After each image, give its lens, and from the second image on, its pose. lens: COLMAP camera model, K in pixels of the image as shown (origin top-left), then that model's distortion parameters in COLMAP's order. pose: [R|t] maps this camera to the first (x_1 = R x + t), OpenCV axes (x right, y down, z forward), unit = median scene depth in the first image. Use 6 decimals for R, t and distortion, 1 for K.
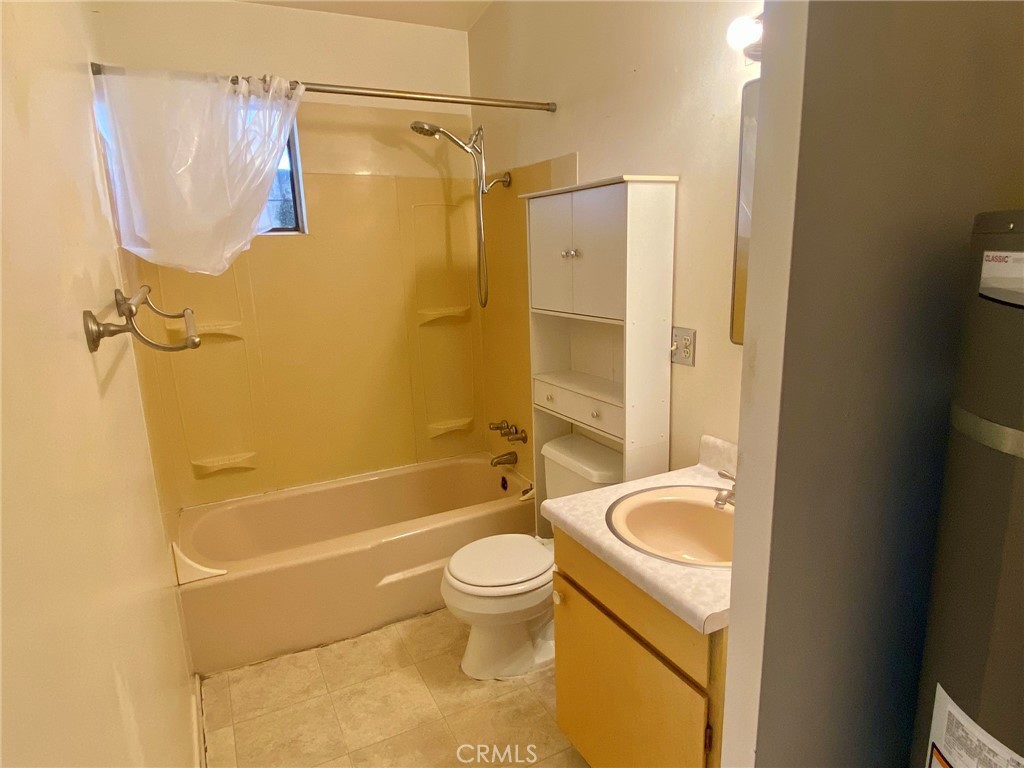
lens RADIAL K [[621.9, 0, 516.4], [0, 621.9, 385.1], [0, 0, 1]] dist [0.035383, -0.035735]
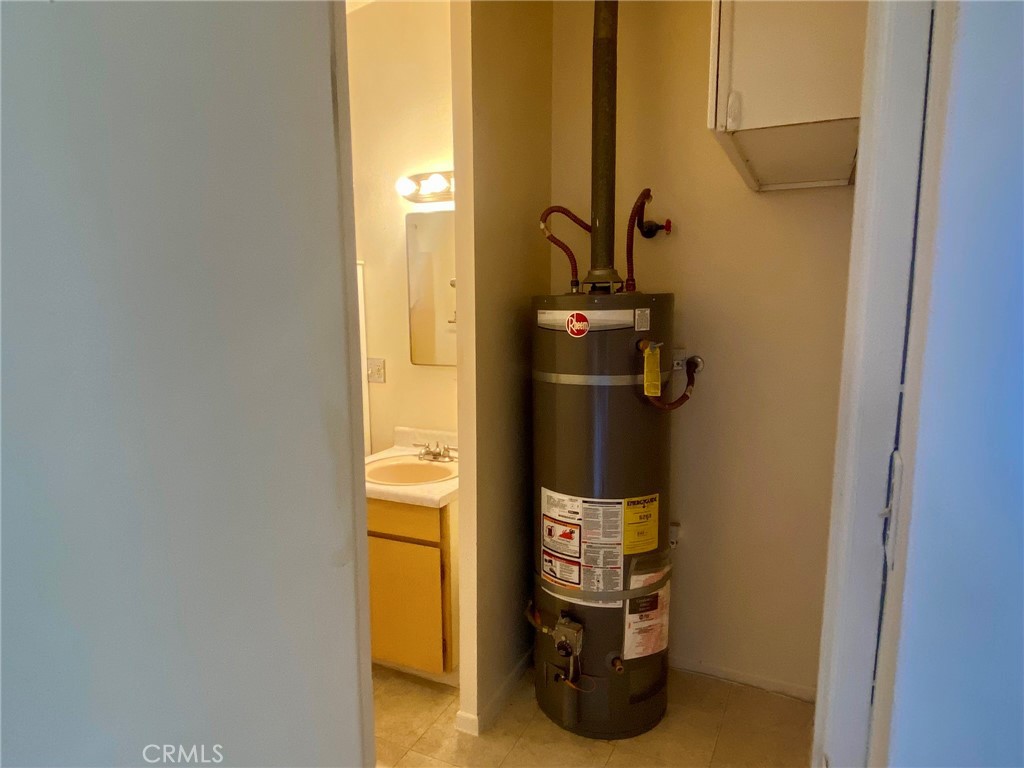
lens RADIAL K [[621.9, 0, 511.4], [0, 621.9, 385.0], [0, 0, 1]] dist [0.035383, -0.035735]
pose [[0.801780, -0.054038, 0.595171, -0.582066], [0.110510, 0.992135, -0.058792, 0.153018], [-0.587313, 0.112911, 0.801446, -0.631560]]
